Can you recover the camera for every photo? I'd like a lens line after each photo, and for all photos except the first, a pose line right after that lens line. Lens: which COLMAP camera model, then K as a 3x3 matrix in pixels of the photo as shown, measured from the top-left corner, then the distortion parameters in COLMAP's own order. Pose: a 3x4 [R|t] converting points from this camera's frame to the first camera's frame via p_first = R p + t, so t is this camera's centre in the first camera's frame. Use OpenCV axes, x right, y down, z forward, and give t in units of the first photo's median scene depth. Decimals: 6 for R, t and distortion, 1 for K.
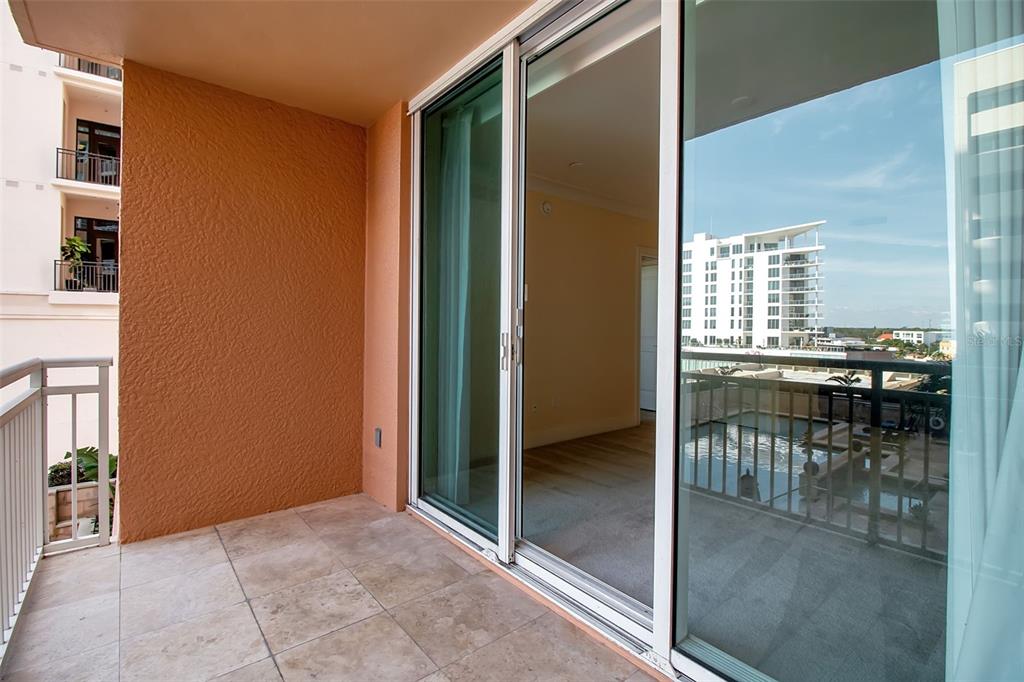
lens RADIAL K [[477.4, 0, 510.8], [0, 477.4, 334.3], [0, 0, 1]] dist [0.000261, -0.008539]
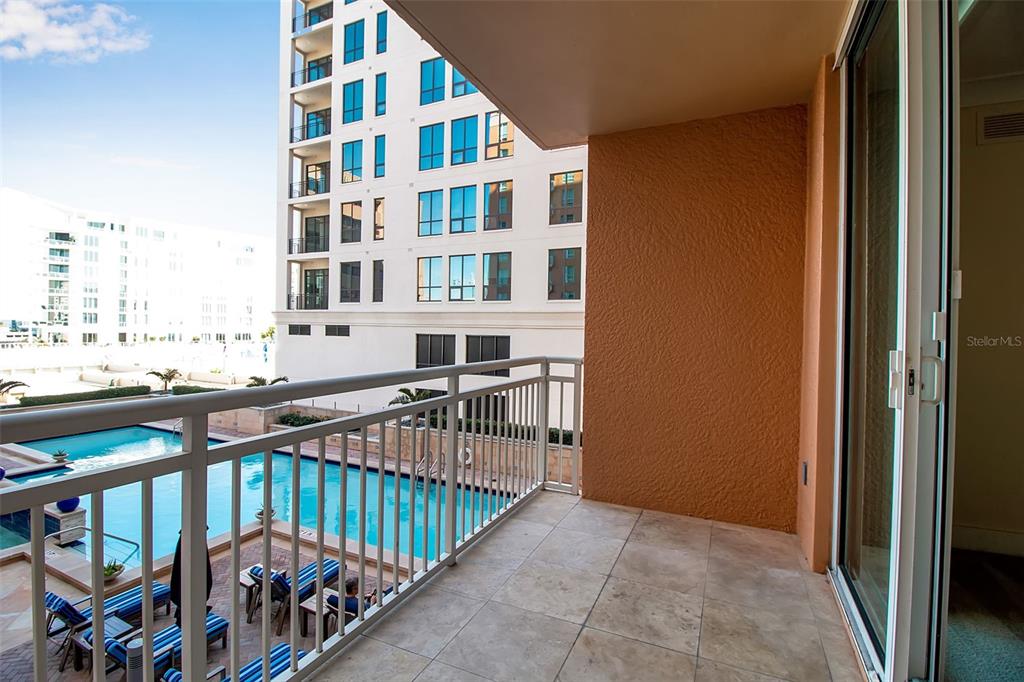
lens RADIAL K [[477.4, 0, 512.2], [0, 477.4, 334.4], [0, 0, 1]] dist [0.000261, -0.008539]
pose [[0.430651, 0.006760, -0.902493, 0.297151], [-0.025814, 0.999655, -0.004830, -0.007202], [0.902149, 0.025376, 0.430677, 0.222095]]
